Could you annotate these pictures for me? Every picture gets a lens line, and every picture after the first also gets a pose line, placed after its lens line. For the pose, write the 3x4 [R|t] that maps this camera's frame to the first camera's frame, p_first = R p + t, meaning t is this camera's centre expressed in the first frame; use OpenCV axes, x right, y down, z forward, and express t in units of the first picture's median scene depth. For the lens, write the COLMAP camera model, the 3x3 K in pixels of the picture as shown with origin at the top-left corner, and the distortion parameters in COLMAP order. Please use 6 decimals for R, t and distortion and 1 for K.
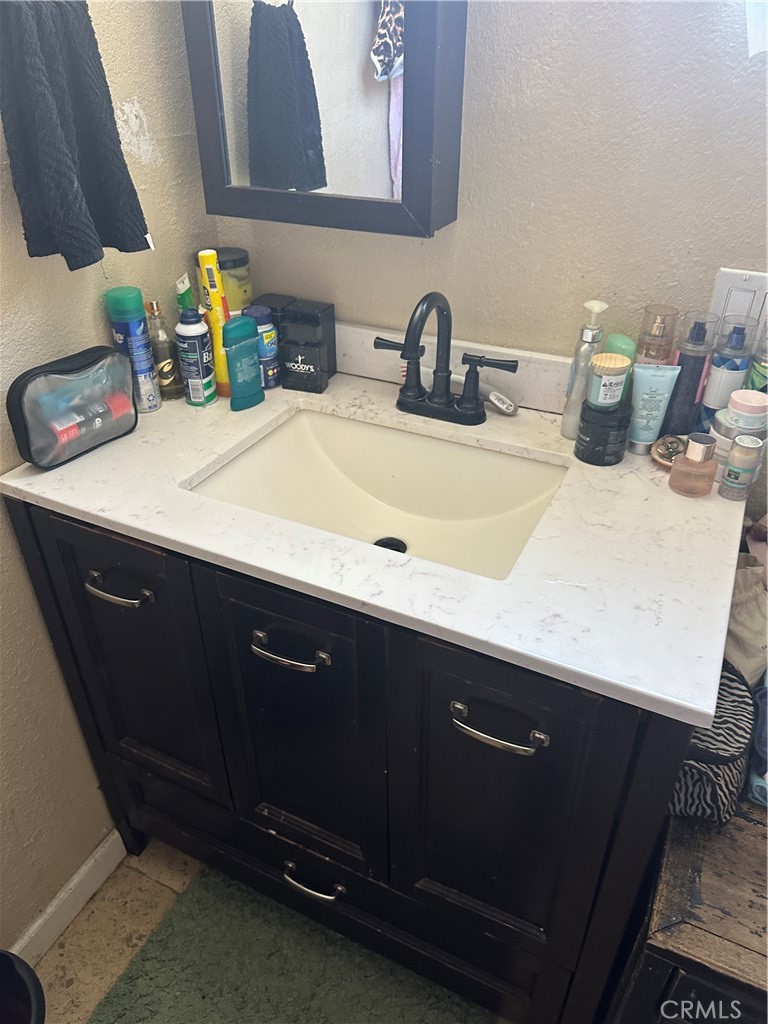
lens RADIAL K [[717.1, 0, 388.2], [0, 717.1, 510.2], [0, 0, 1]] dist [0.060478, -0.092904]
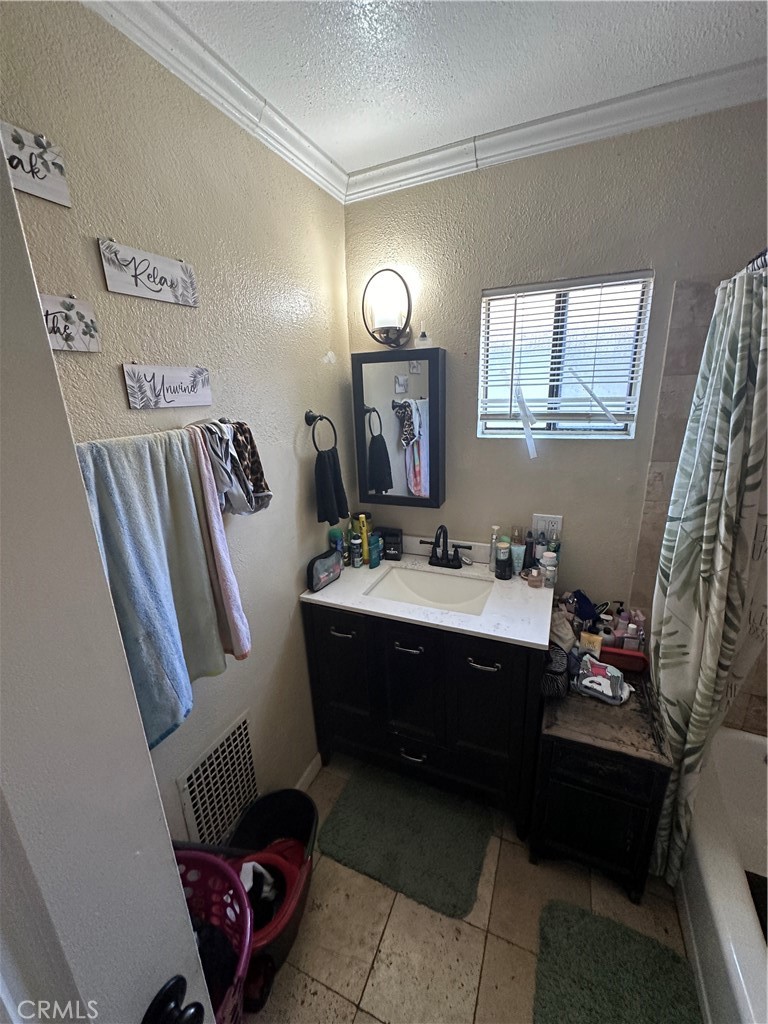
lens RADIAL K [[409.1, 0, 386.3], [0, 409.1, 511.1], [0, 0, 1]] dist [-0.007575, -0.000030]
pose [[0.998232, -0.049748, 0.032518, -0.218515], [0.056913, 0.957769, -0.281849, 0.108102], [-0.017123, 0.283202, 0.958907, -0.644283]]
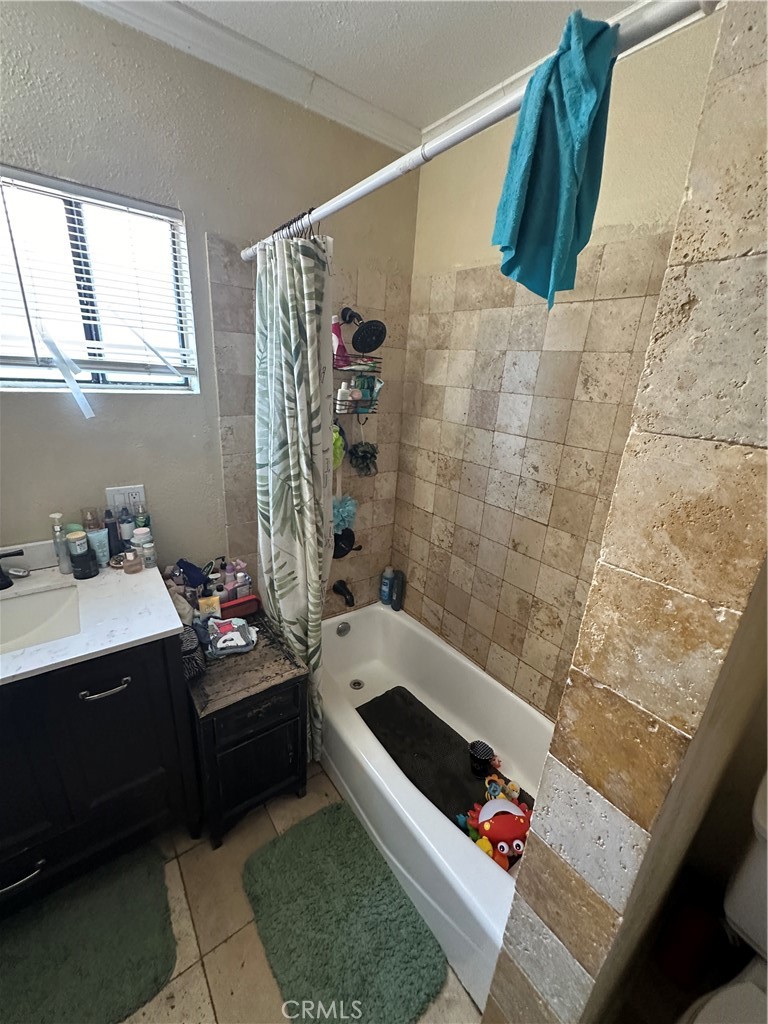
lens RADIAL K [[409.1, 0, 386.3], [0, 409.1, 511.1], [0, 0, 1]] dist [-0.007575, -0.000030]
pose [[0.455819, -0.272739, 0.847256, -0.303566], [0.424367, 0.903332, 0.062484, 0.061464], [-0.782395, 0.331066, 0.527497, -0.465691]]
